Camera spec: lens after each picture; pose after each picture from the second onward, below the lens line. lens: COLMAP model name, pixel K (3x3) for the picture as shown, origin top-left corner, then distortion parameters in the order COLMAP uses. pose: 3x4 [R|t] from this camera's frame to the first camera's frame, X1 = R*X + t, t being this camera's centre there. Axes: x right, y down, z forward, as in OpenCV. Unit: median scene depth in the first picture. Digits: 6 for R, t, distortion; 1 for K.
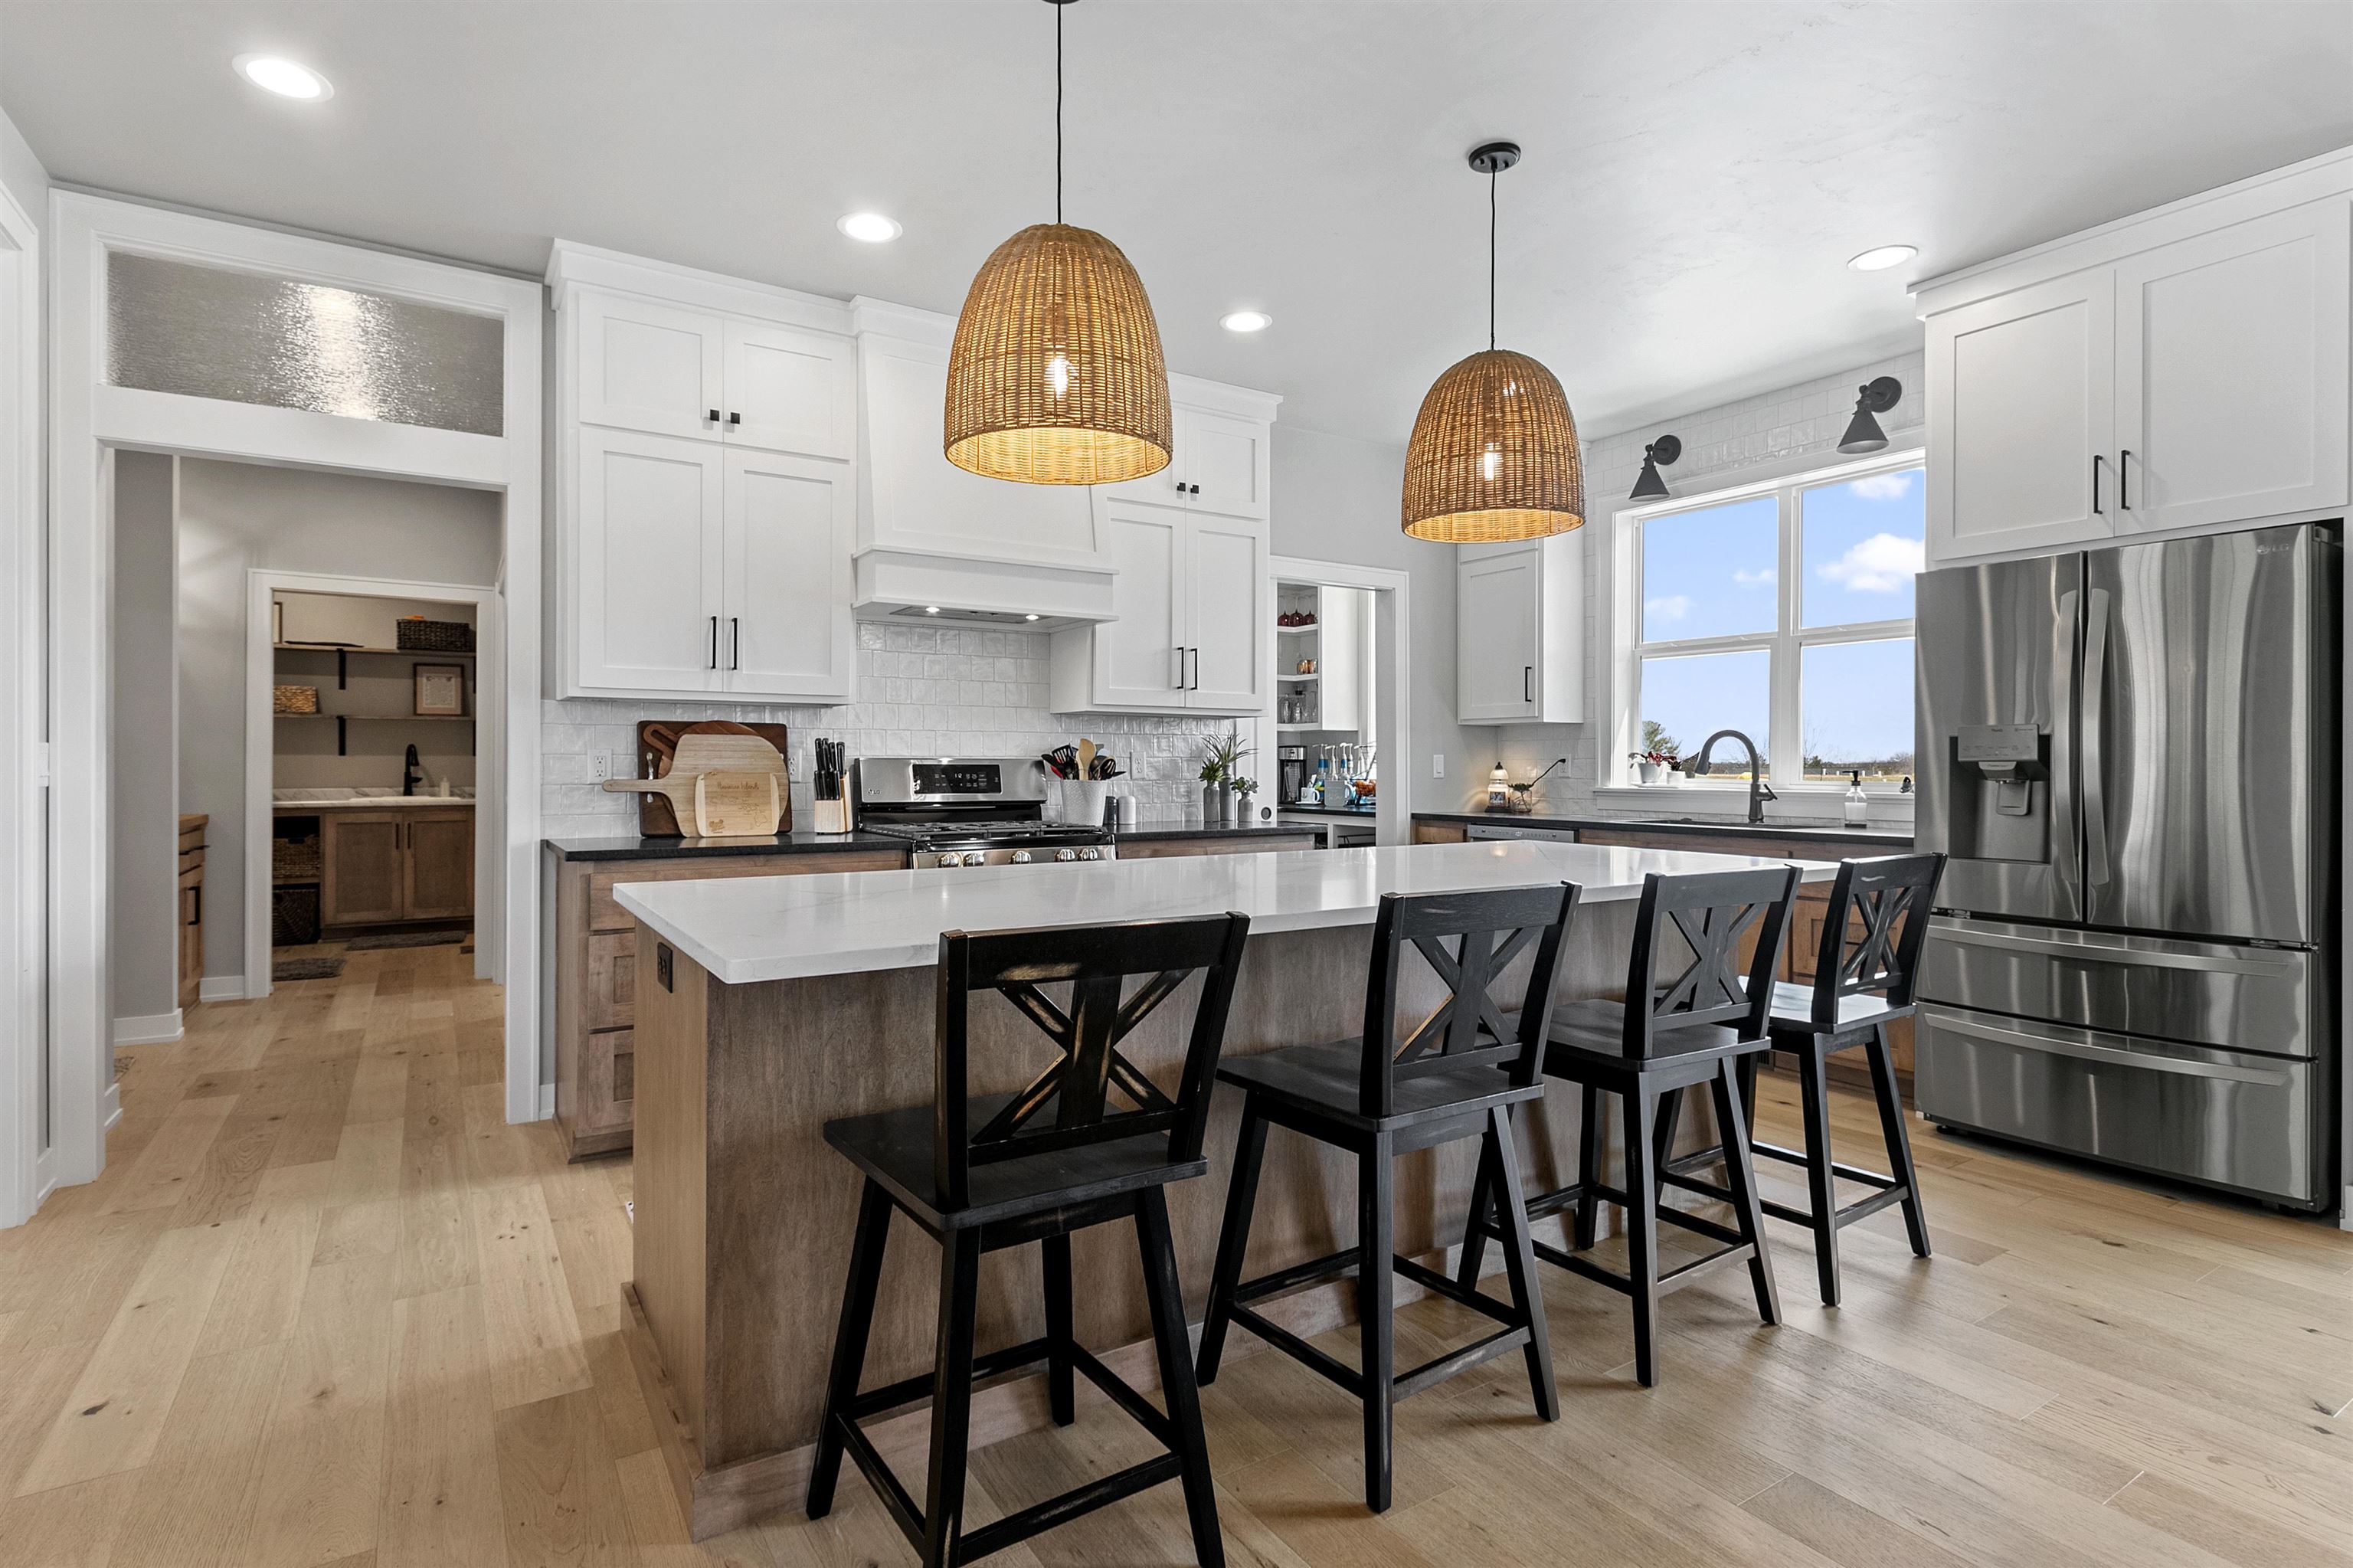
lens RADIAL K [[1157.0, 0, 1159.8], [0, 1157.0, 759.1], [0, 0, 1]] dist [0.003690, 0.000643]
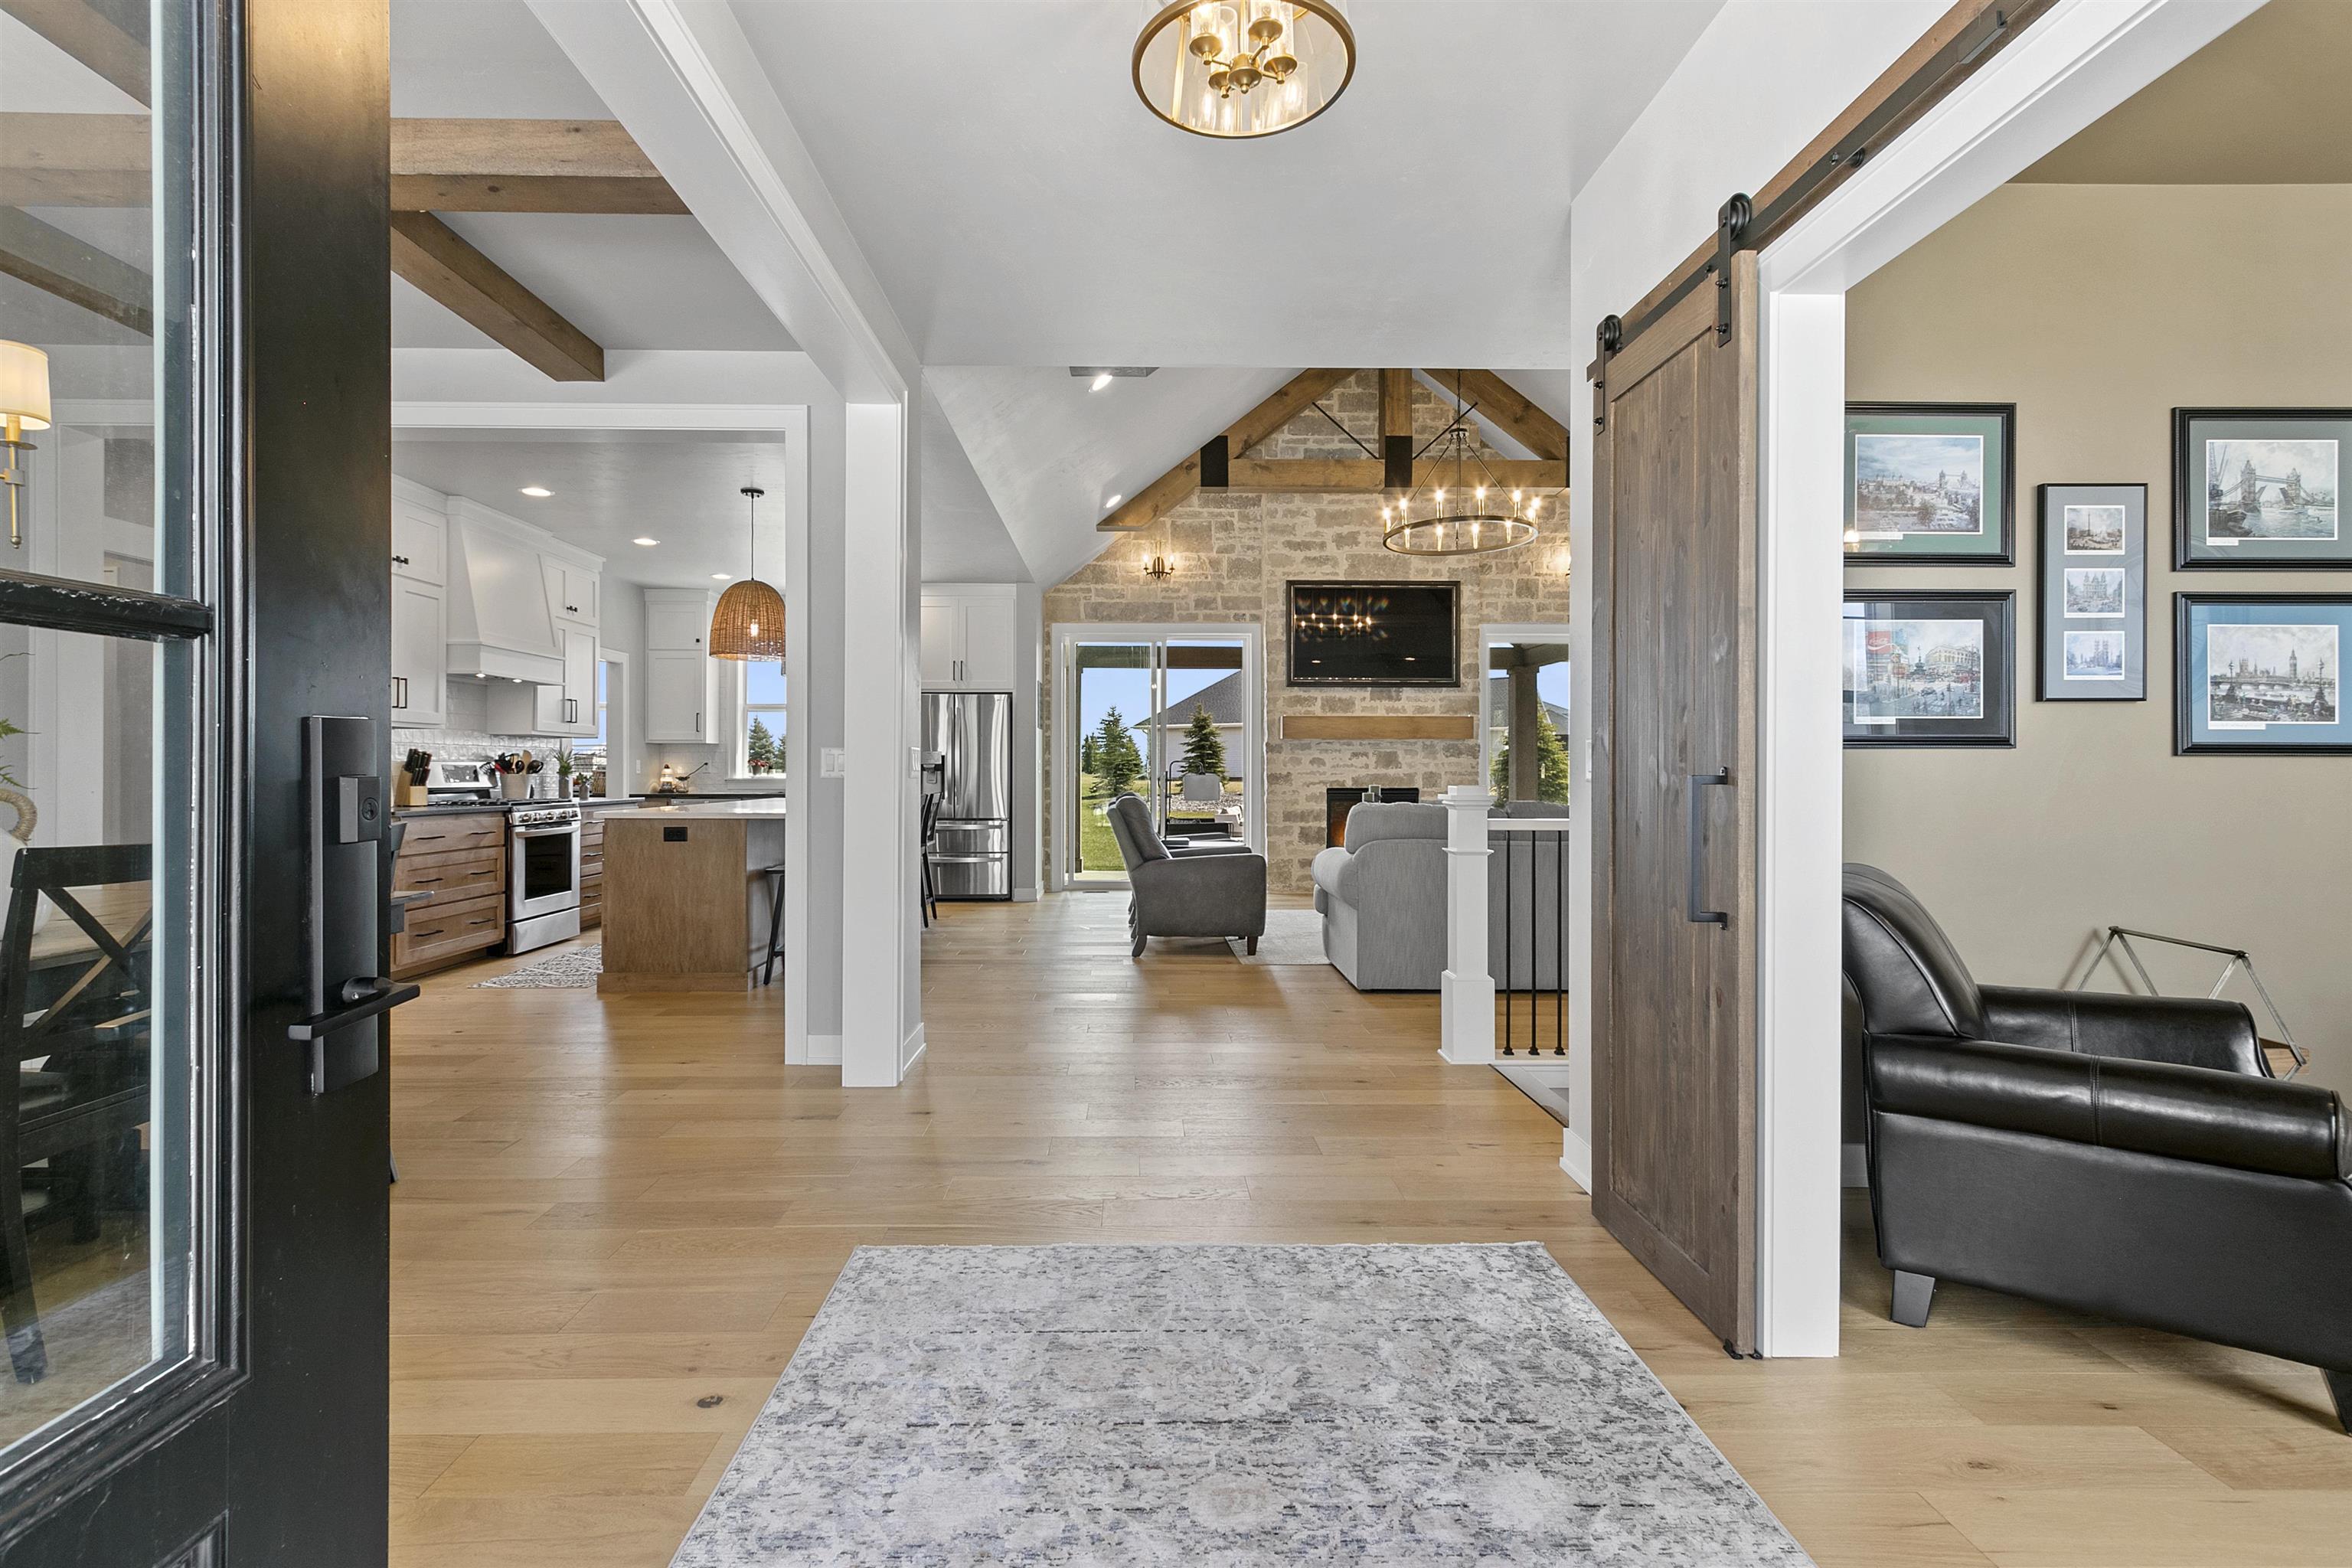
lens RADIAL K [[1128.3, 0, 1161.2], [0, 1128.3, 770.5], [0, 0, 1]] dist [-0.001886, -0.000405]
pose [[0.513484, -0.000606, 0.858099, -0.823562], [-0.005360, 0.999978, 0.003914, 0.001484], [-0.858083, -0.006609, 0.513469, -0.549590]]
